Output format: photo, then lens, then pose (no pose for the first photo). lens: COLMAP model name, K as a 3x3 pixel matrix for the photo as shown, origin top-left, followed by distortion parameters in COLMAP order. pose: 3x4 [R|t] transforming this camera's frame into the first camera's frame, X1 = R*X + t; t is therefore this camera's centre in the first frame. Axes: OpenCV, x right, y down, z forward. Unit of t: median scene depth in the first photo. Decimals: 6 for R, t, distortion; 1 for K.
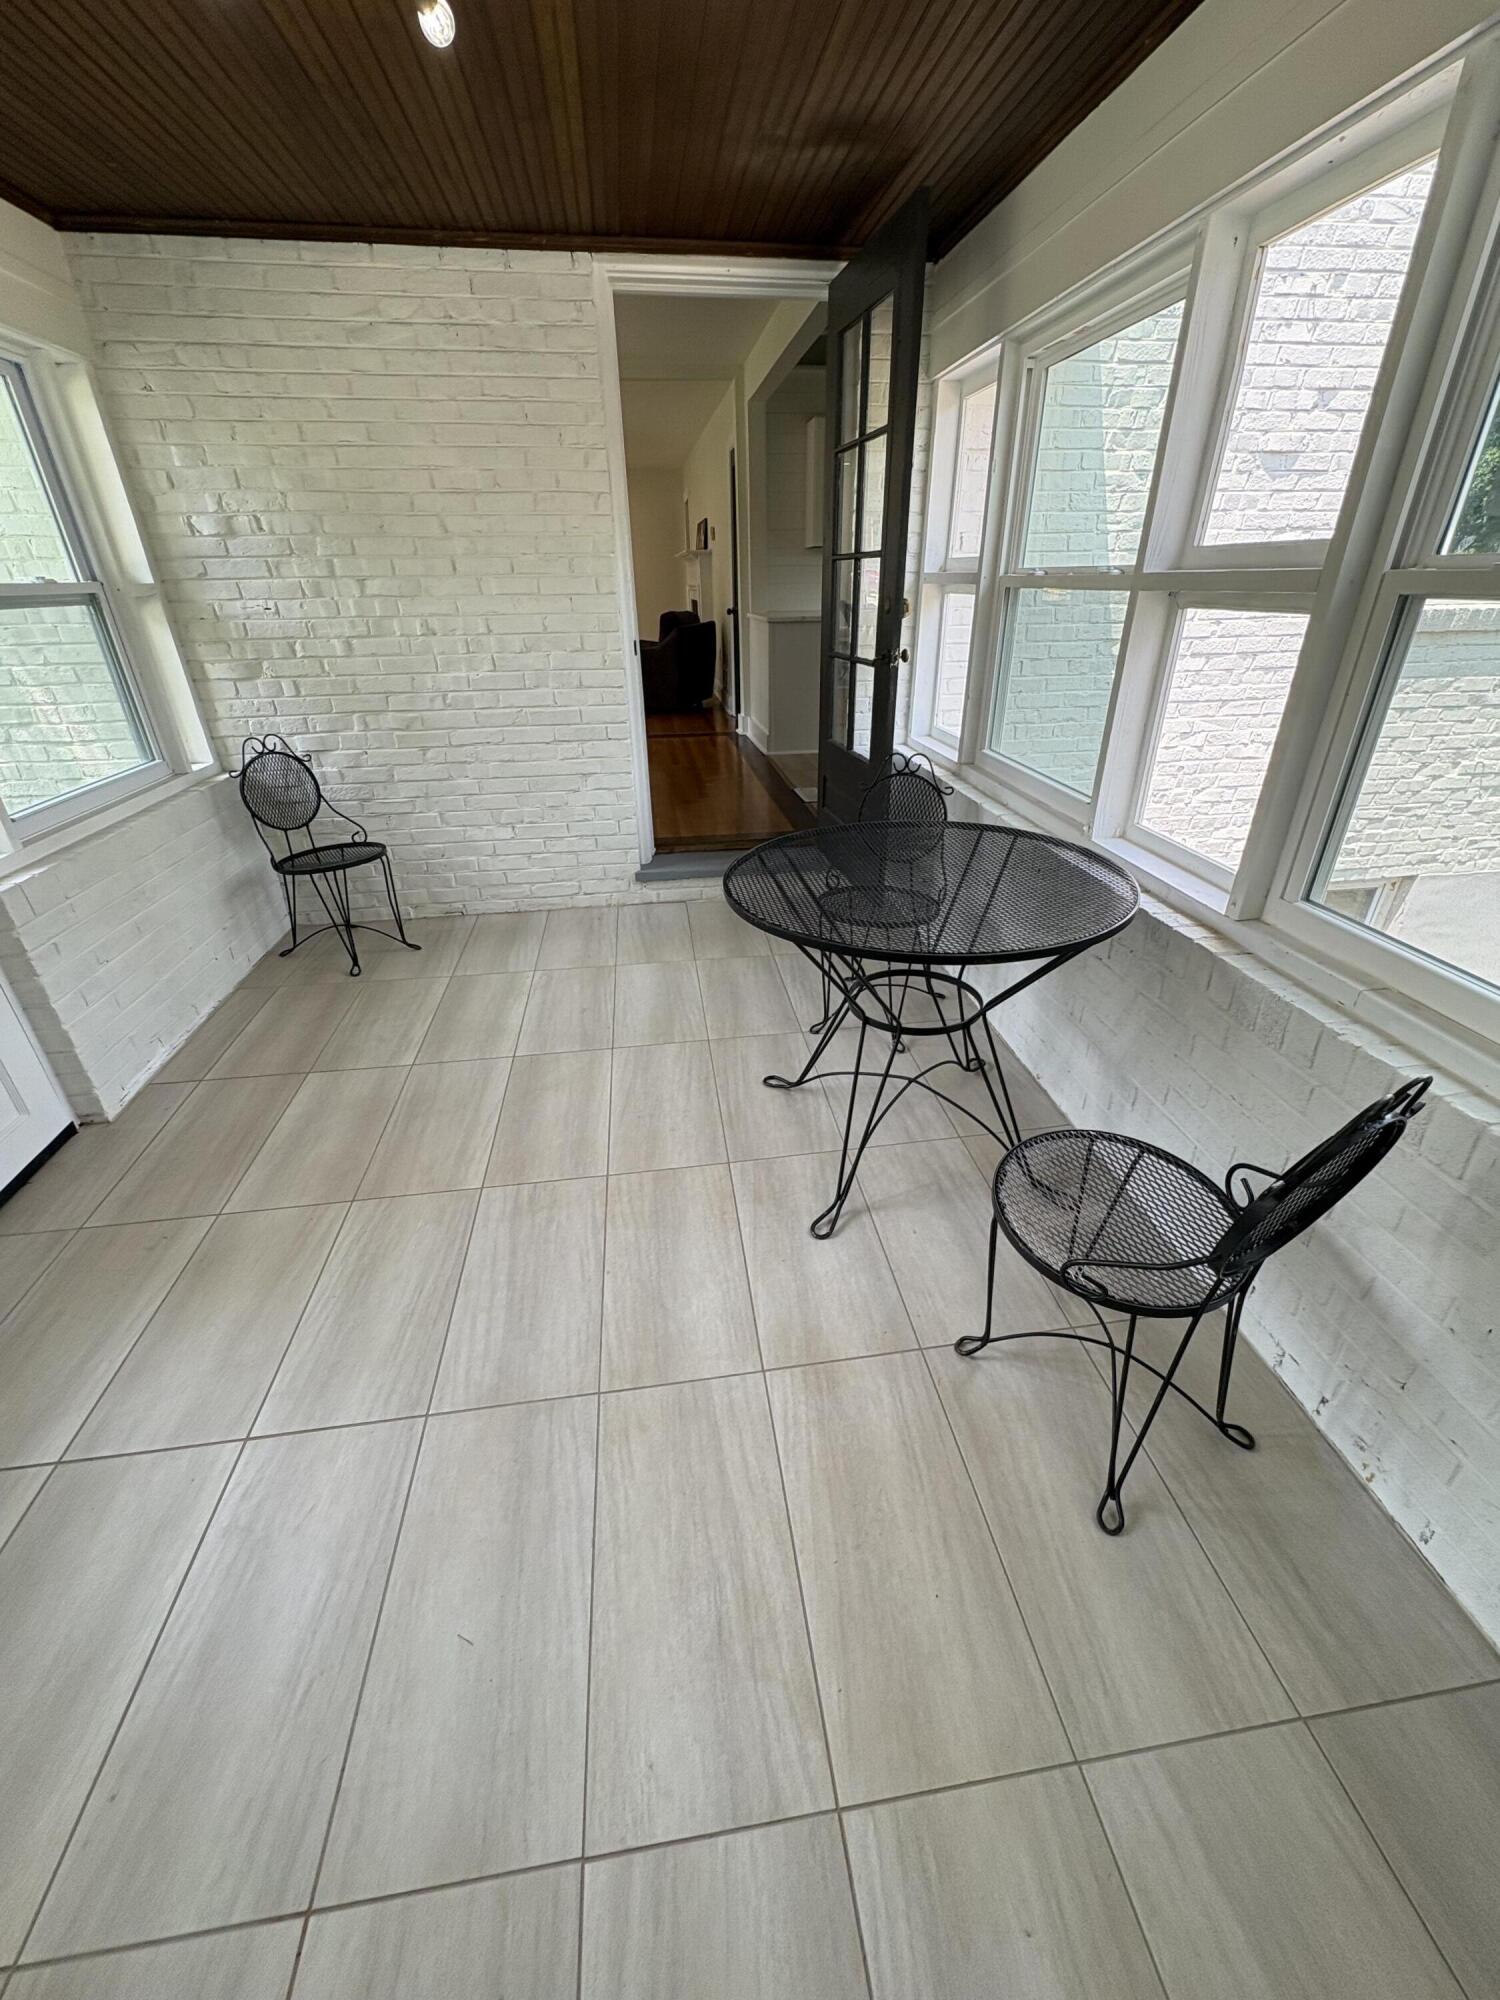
lens RADIAL K [[796.0, 0, 753.1], [0, 796.0, 1000.8], [0, 0, 1]] dist [-0.000940, -0.000234]
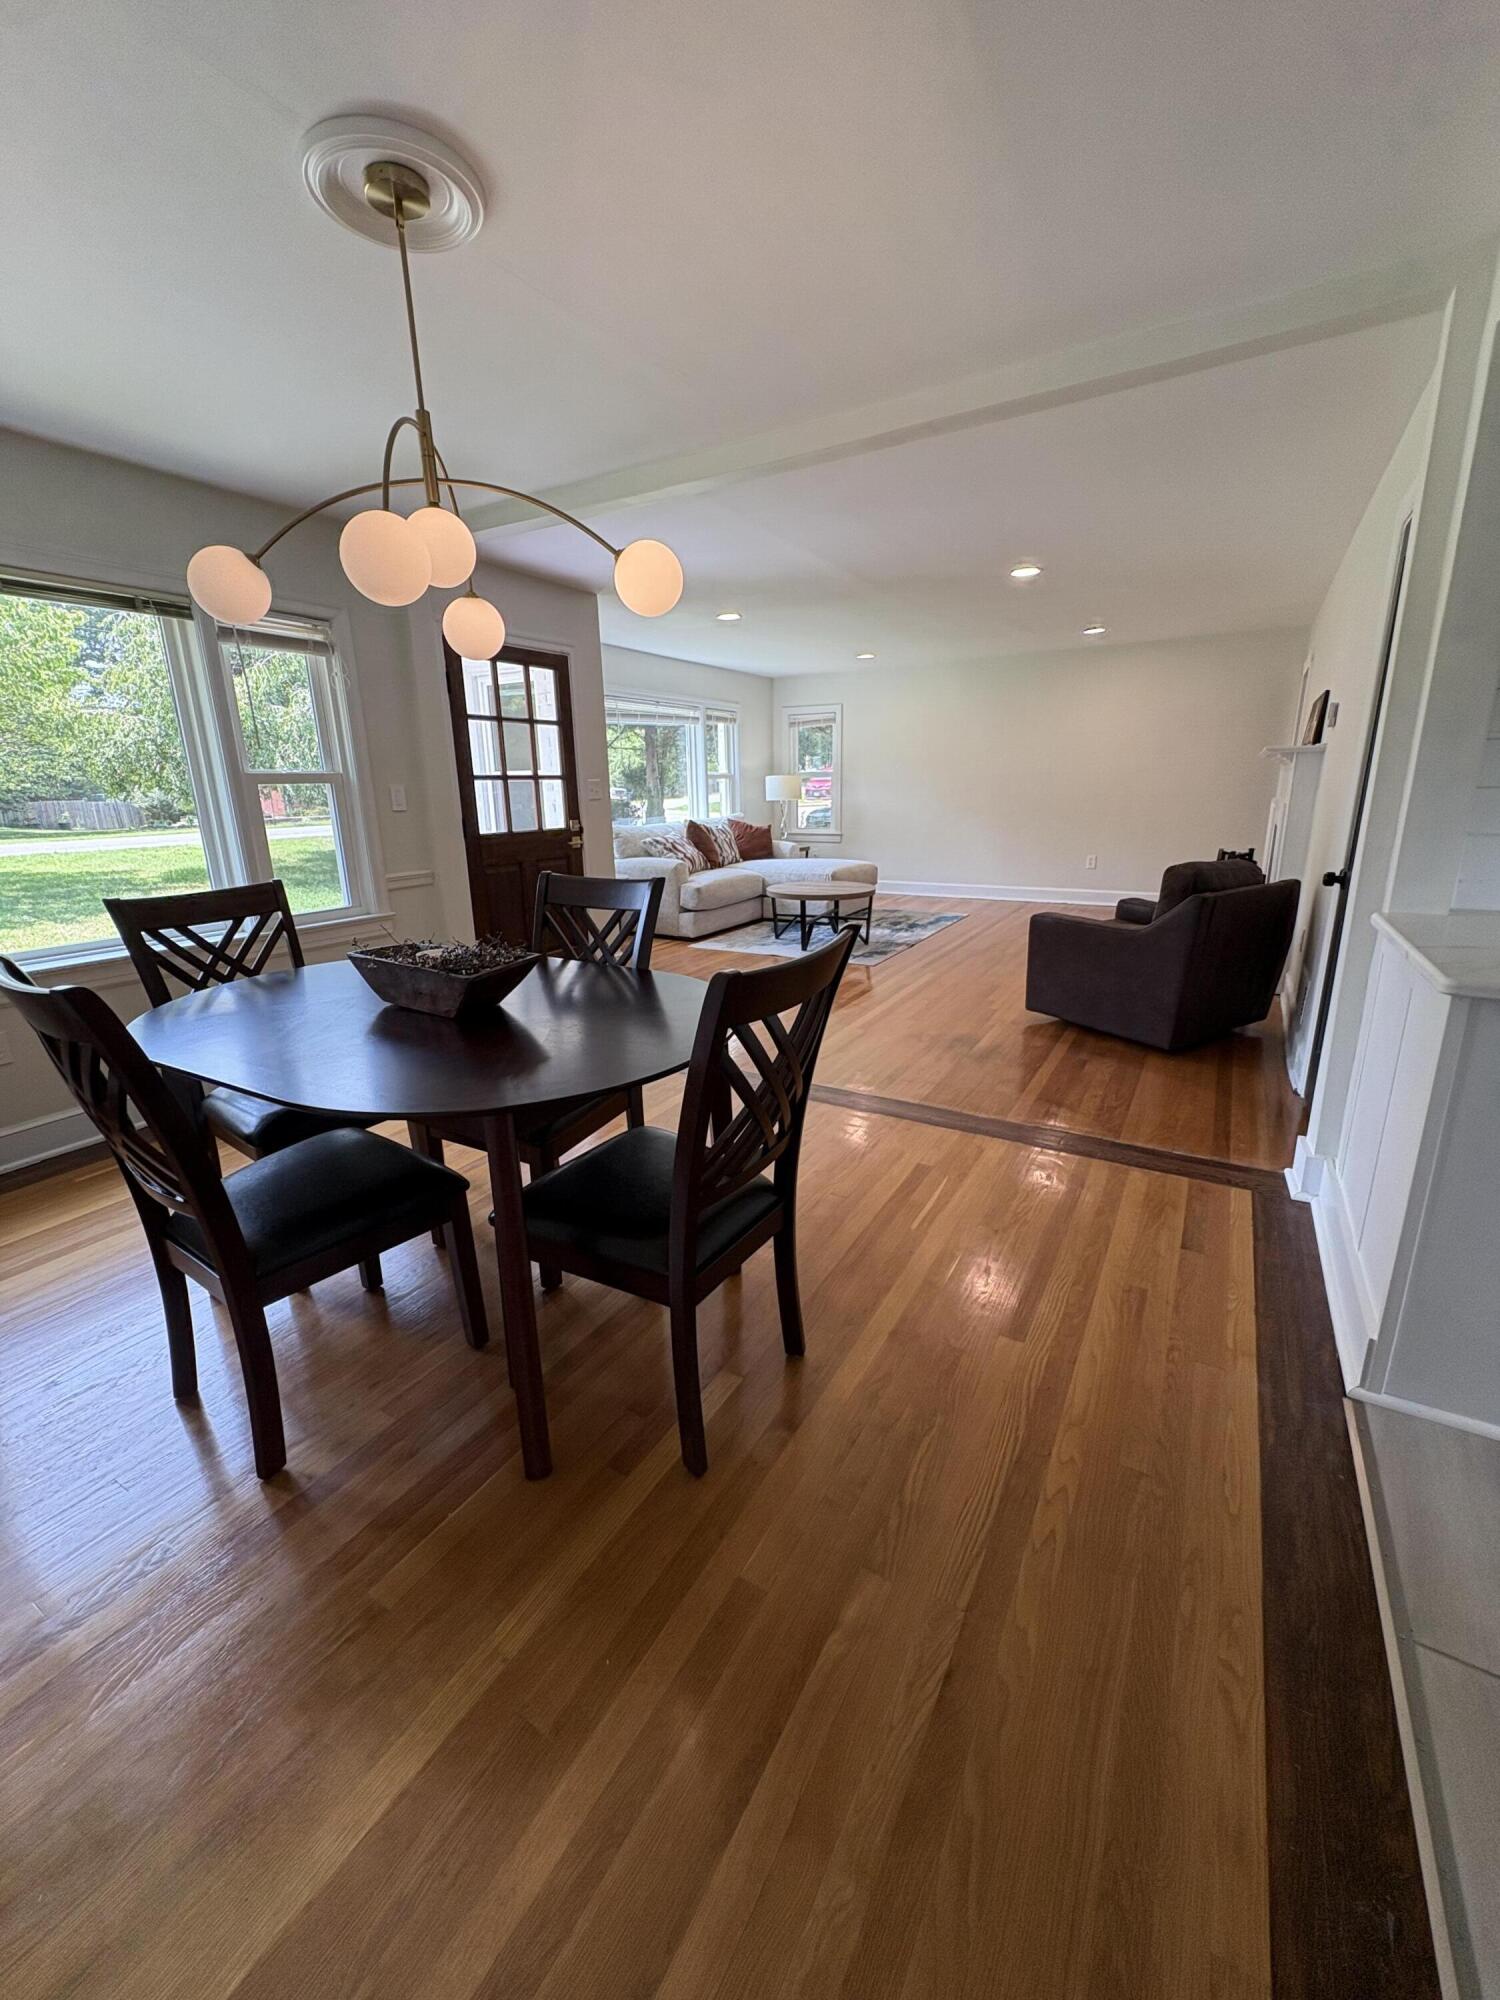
lens RADIAL K [[796.0, 0, 753.1], [0, 796.0, 1000.8], [0, 0, 1]] dist [-0.000940, -0.000234]
pose [[0.774009, 0.159776, -0.612684, 0.002561], [-0.283808, 0.952535, -0.110135, -0.256940], [0.566006, 0.259130, 0.782616, 0.447484]]
